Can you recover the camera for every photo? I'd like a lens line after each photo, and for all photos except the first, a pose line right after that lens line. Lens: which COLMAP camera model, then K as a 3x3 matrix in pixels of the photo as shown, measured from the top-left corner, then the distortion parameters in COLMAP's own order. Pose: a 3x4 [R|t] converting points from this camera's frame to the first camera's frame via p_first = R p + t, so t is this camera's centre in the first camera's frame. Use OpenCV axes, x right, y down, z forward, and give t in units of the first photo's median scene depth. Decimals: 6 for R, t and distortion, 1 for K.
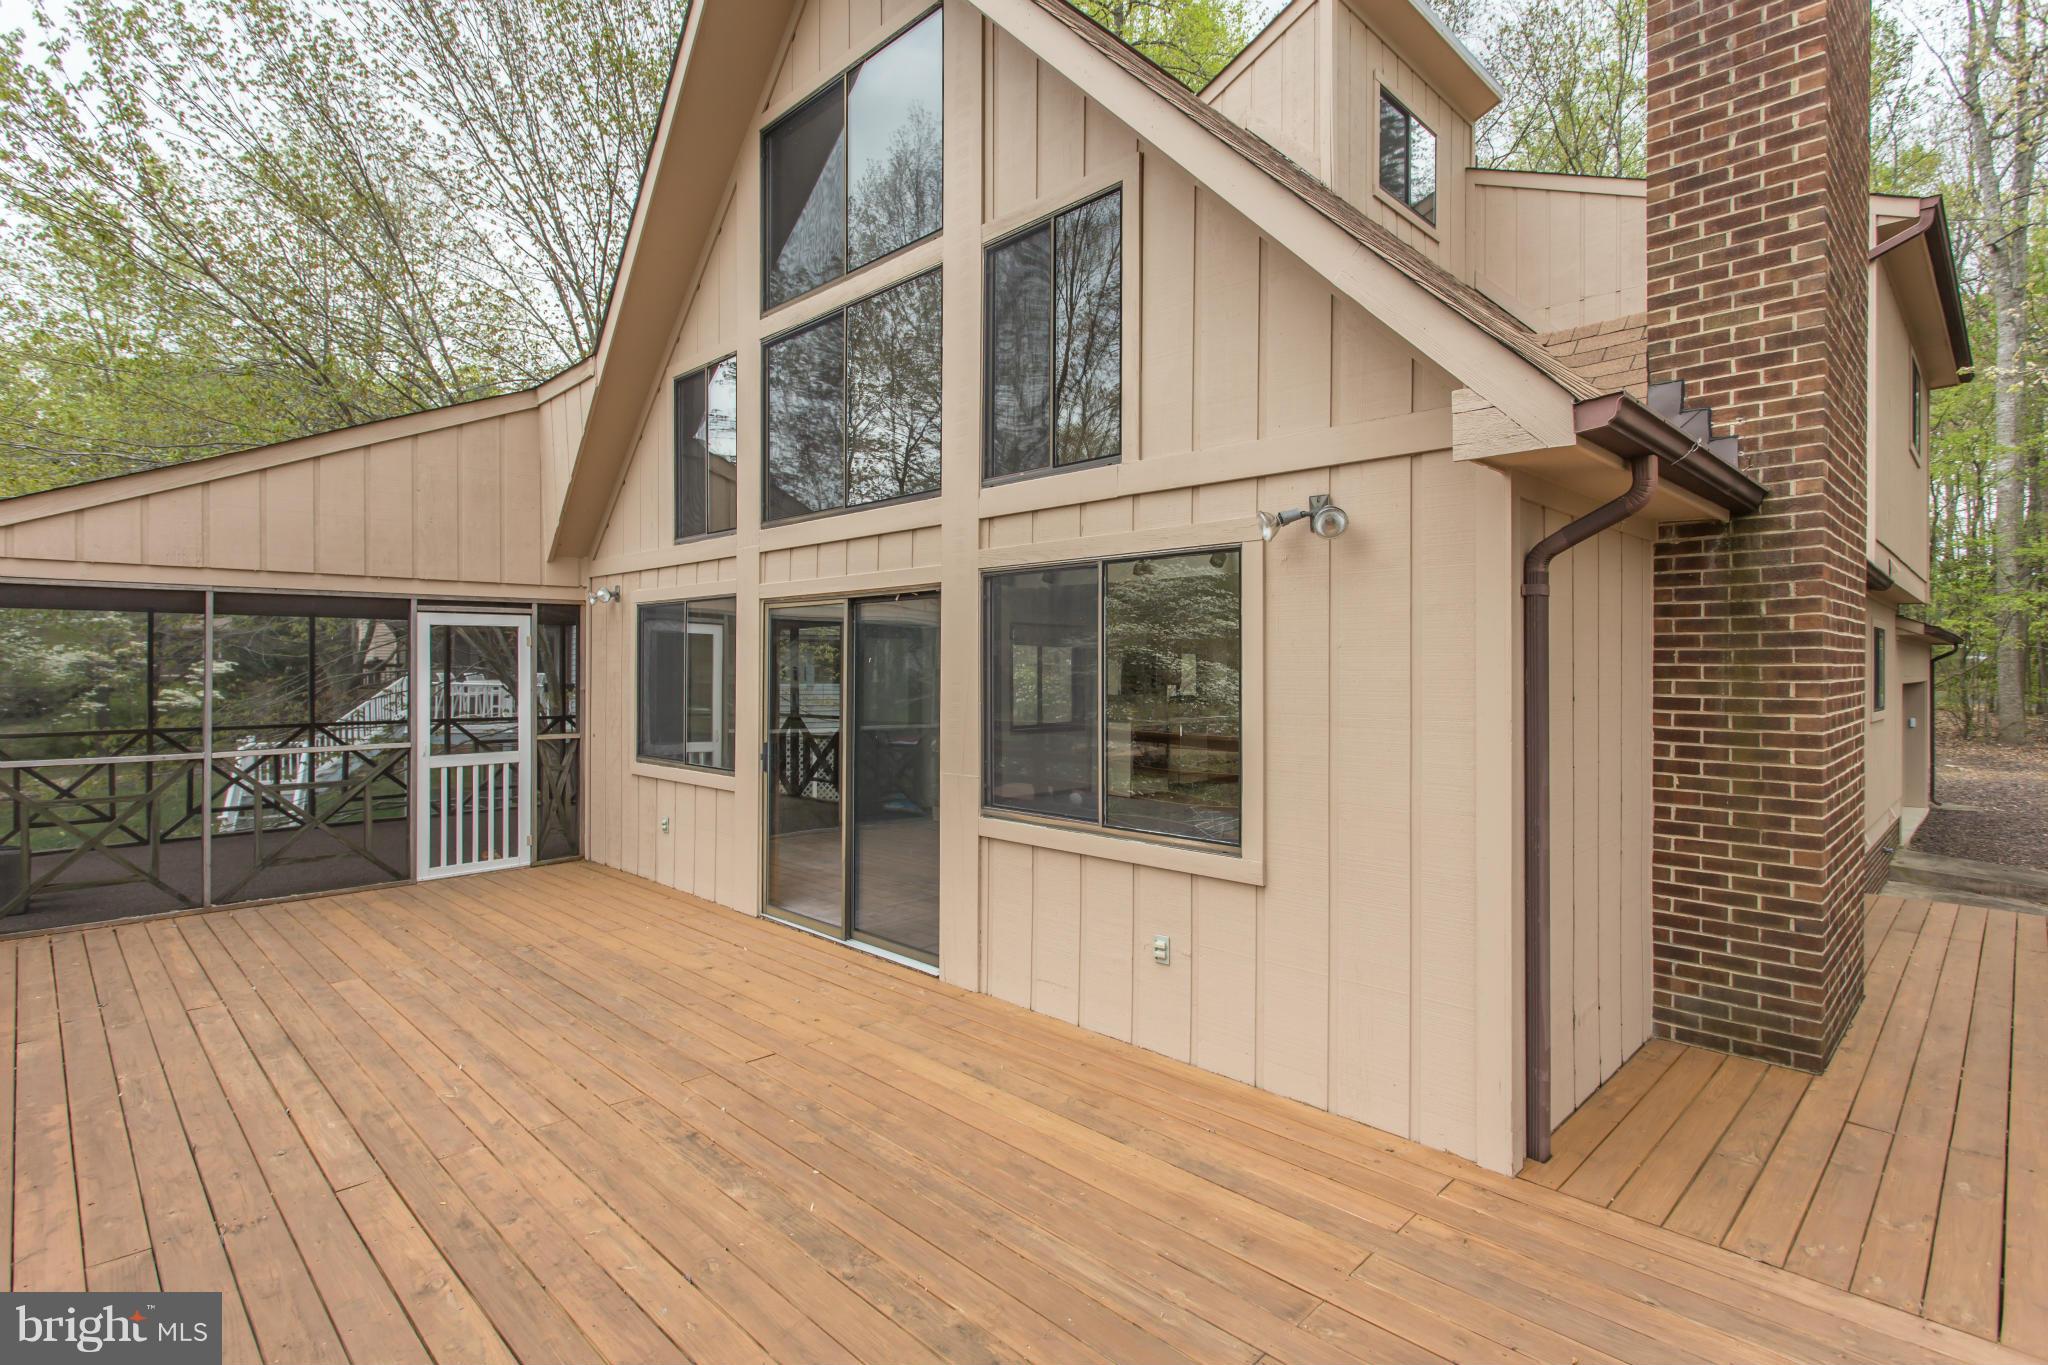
lens RADIAL K [[986.0, 0, 1034.3], [0, 986.0, 670.2], [0, 0, 1]] dist [-0.000577, -0.001148]
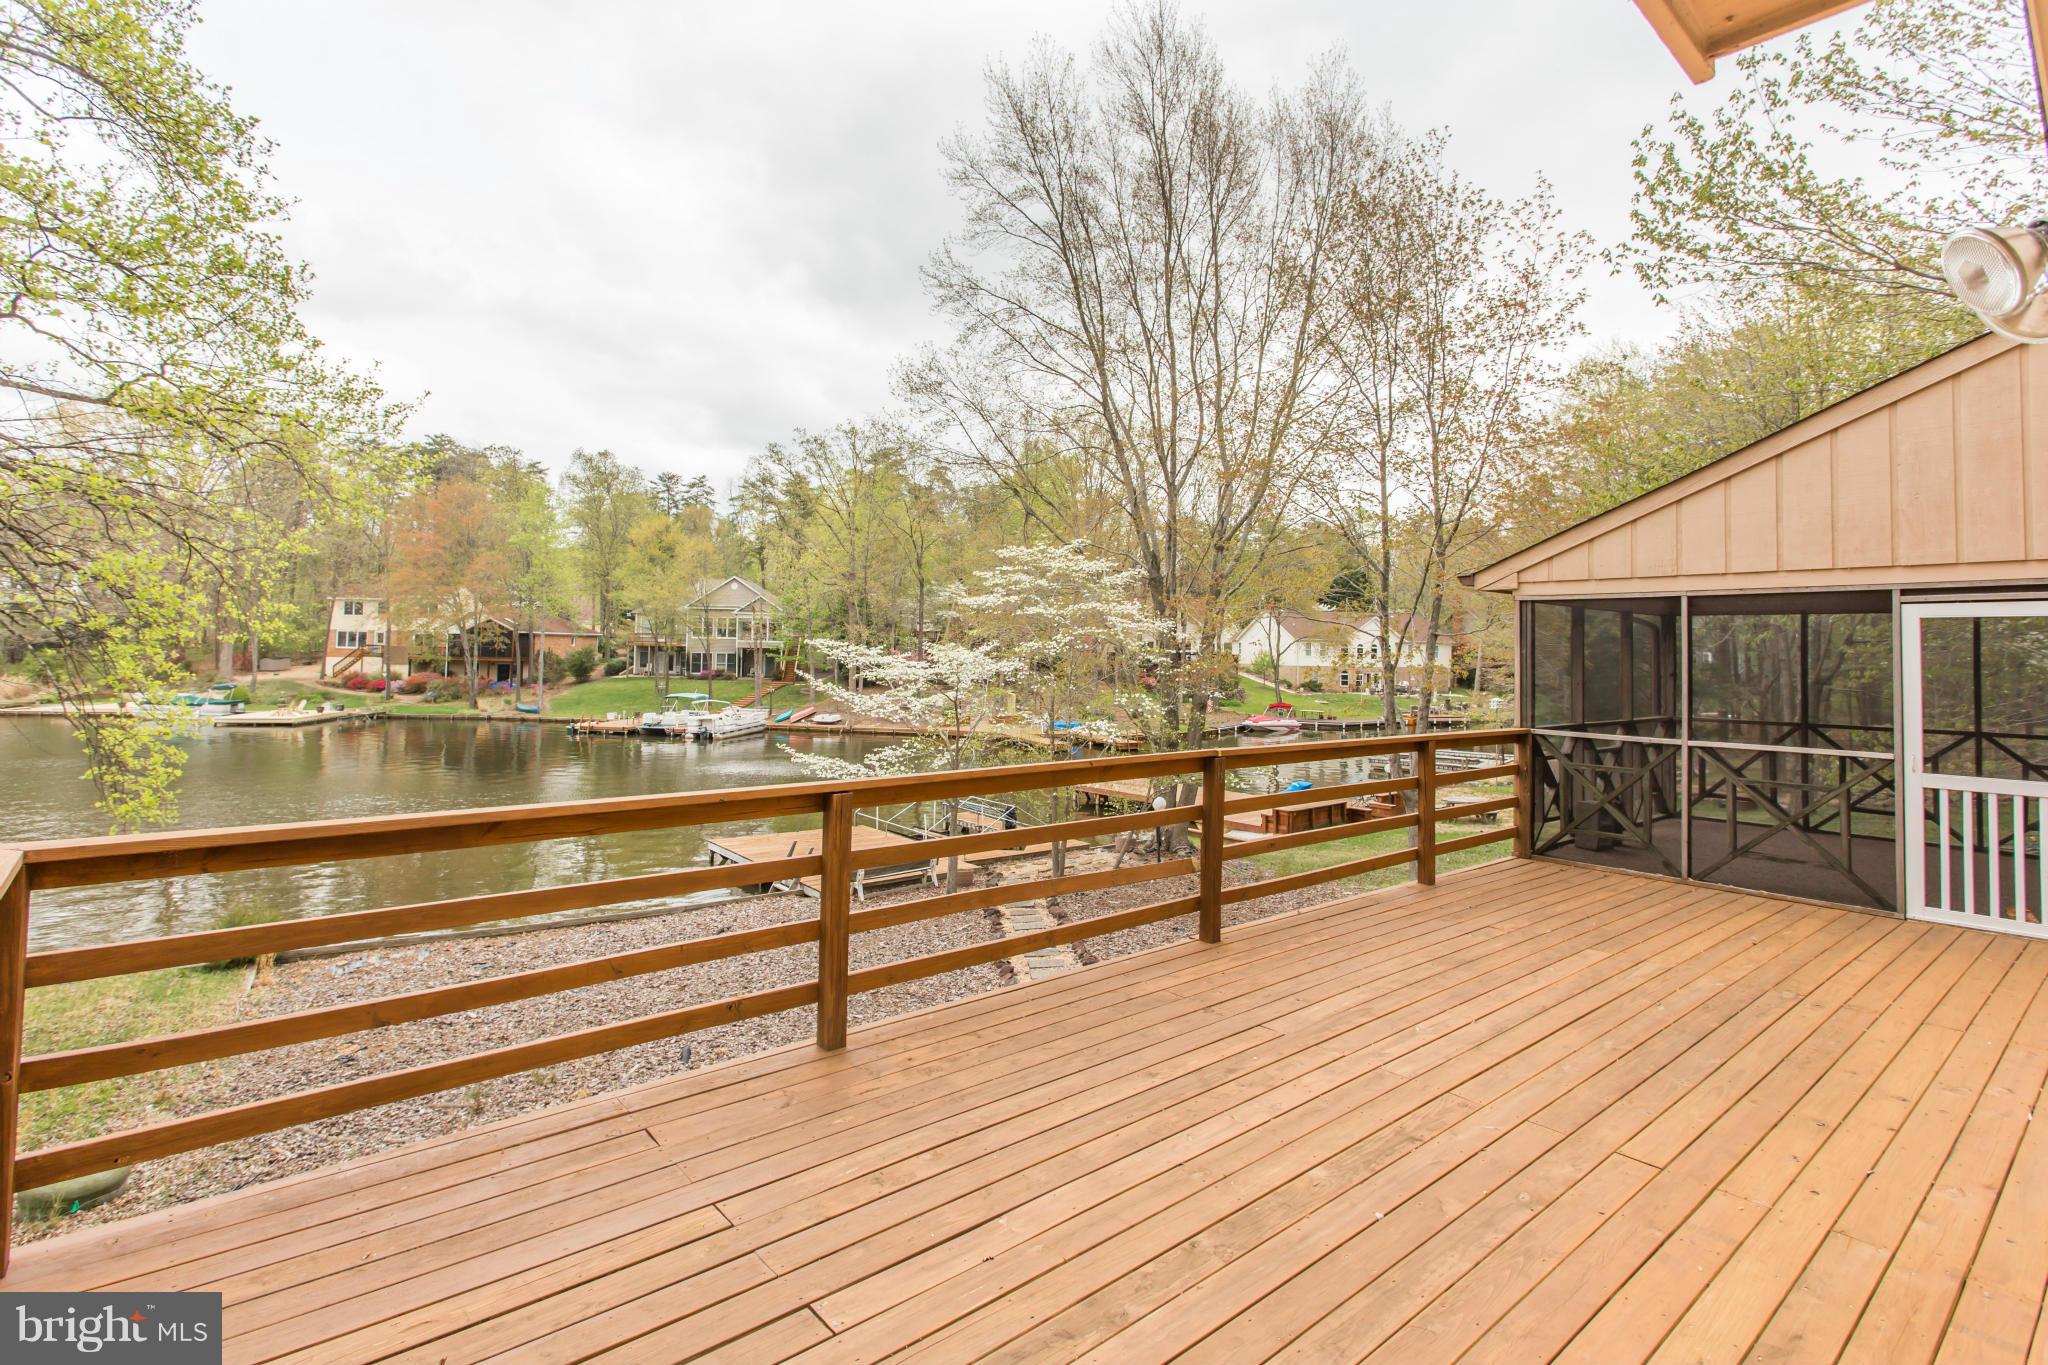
lens RADIAL K [[986.0, 0, 1032.7], [0, 986.0, 622.0], [0, 0, 1]] dist [-0.000577, -0.001148]
pose [[-0.078615, -0.031439, -0.996409, 0.314816], [-0.021086, 0.999331, -0.029868, -0.001186], [0.996682, 0.018662, -0.079225, 0.323844]]
